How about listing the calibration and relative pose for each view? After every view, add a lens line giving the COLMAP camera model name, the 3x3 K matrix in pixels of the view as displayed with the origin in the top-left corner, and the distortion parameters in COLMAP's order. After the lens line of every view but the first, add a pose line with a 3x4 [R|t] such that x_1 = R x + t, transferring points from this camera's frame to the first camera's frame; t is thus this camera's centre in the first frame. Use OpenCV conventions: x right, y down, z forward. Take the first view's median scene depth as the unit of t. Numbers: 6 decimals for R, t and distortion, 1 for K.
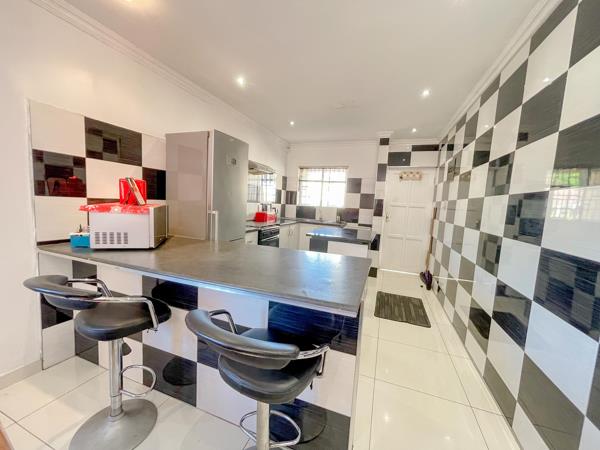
lens RADIAL K [[239.0, 0, 290.2], [0, 239.0, 227.5], [0, 0, 1]] dist [0.001504, 0.000335]
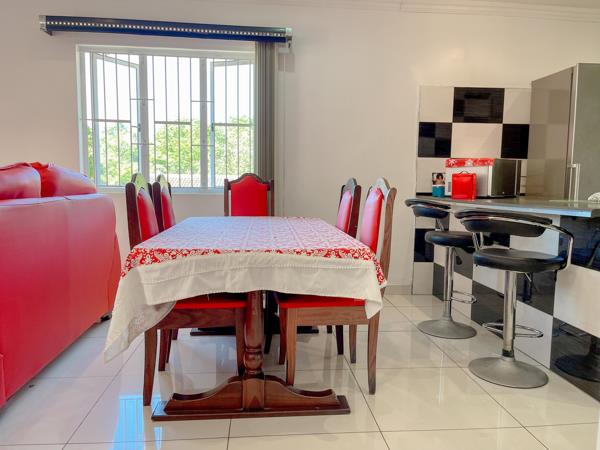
lens RADIAL K [[455.5, 0, 312.0], [0, 455.5, 223.7], [0, 0, 1]] dist [0.087982, -0.105873]
pose [[0.465298, 0.030413, -0.884631, 0.666344], [-0.082471, 0.996552, -0.009118, 0.221553], [0.881304, 0.077198, 0.466202, -0.487182]]
